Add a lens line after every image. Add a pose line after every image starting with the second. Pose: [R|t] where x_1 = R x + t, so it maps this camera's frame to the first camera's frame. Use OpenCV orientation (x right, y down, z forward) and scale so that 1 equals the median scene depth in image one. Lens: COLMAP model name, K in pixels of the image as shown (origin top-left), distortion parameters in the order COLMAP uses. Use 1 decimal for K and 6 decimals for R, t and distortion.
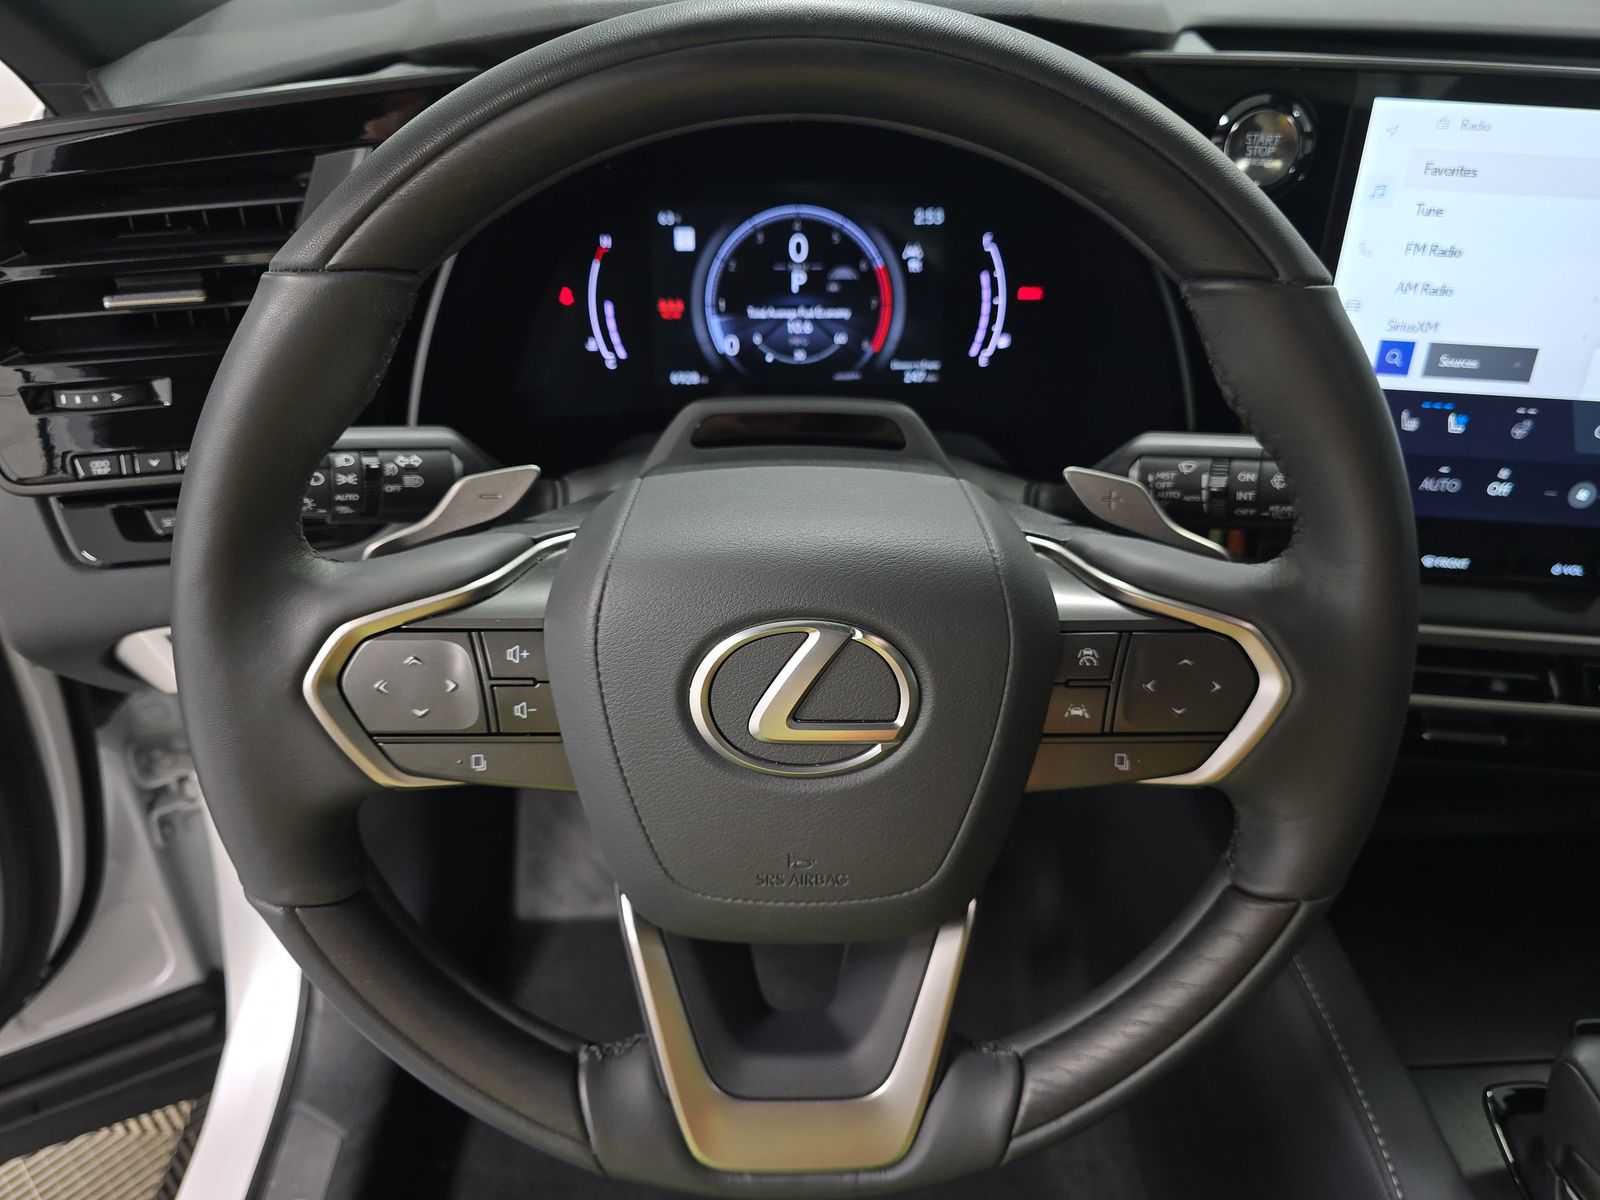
lens RADIAL K [[1072.9, 0, 800.0], [0, 1072.9, 600.0], [0, 0, 1]] dist [0.005503, -0.022022]
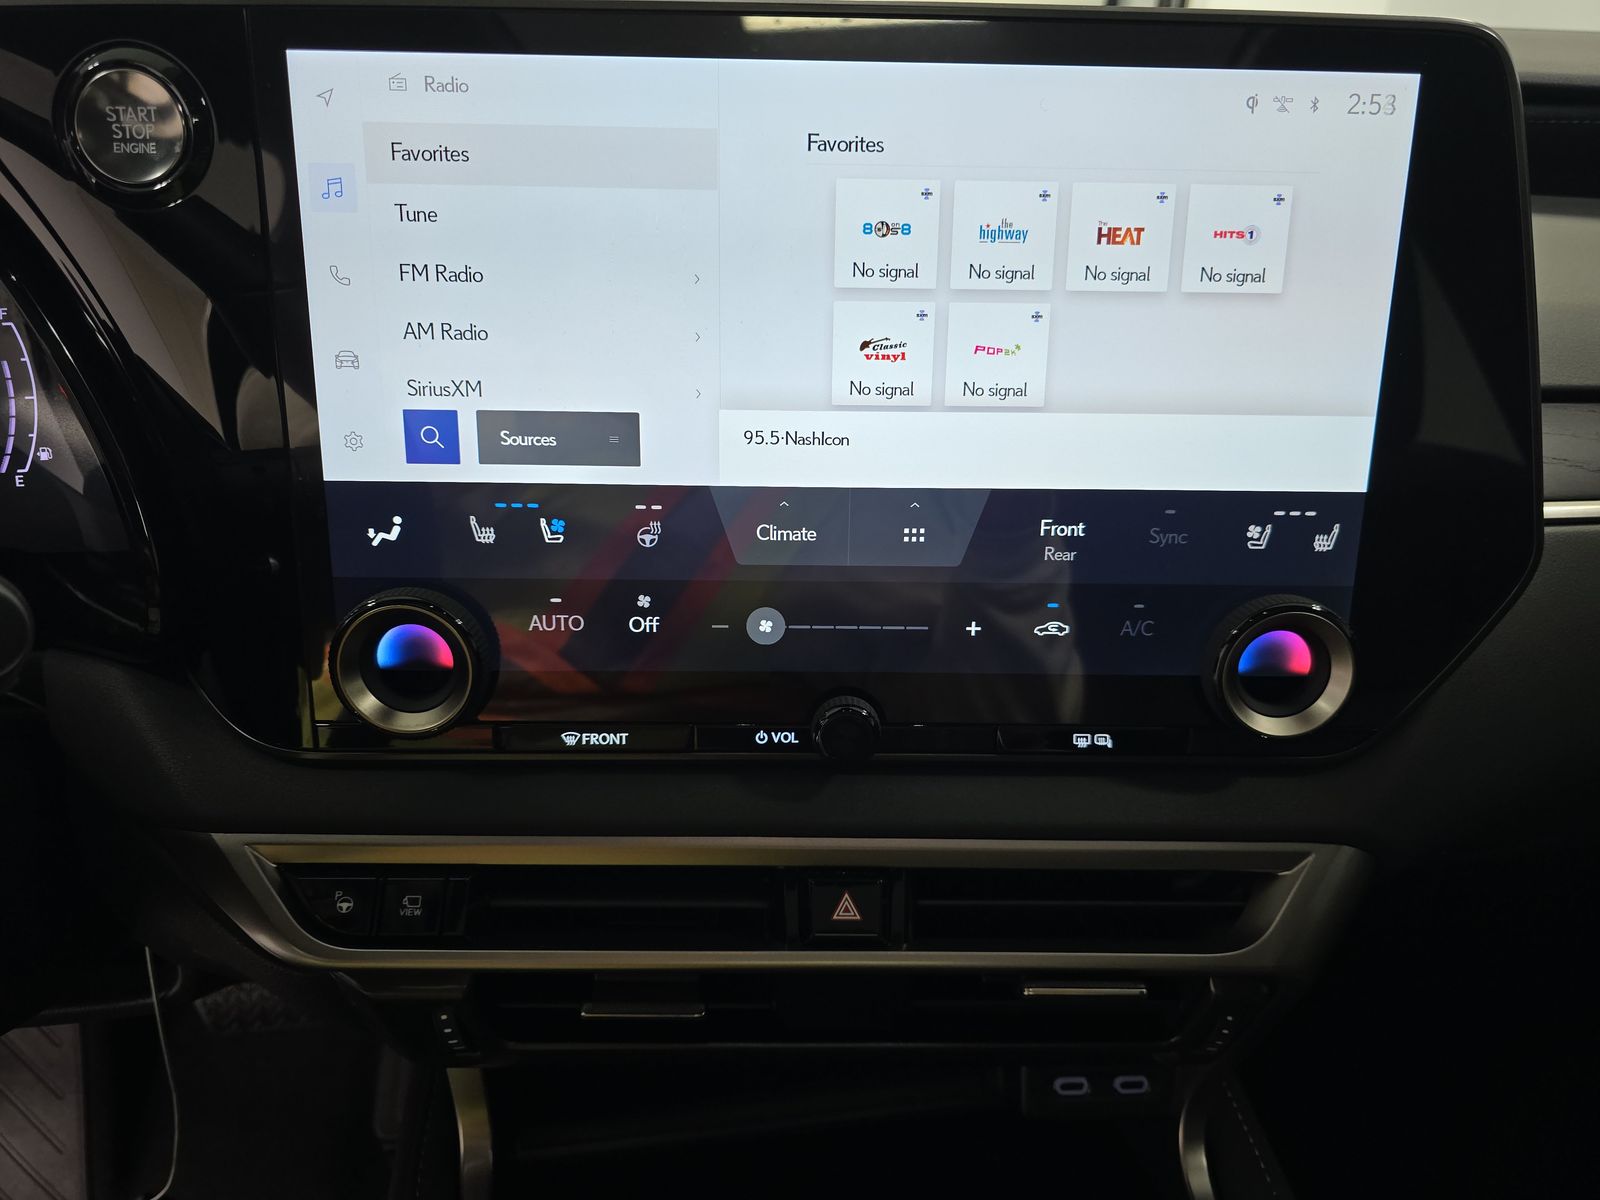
lens RADIAL K [[1072.9, 0, 800.0], [0, 1072.9, 600.0], [0, 0, 1]] dist [0.005503, -0.022022]
pose [[0.992144, -0.051736, 0.113902, 0.698774], [0.068802, 0.986074, -0.151409, -0.010900], [-0.104482, 0.158056, 0.981887, 0.342543]]
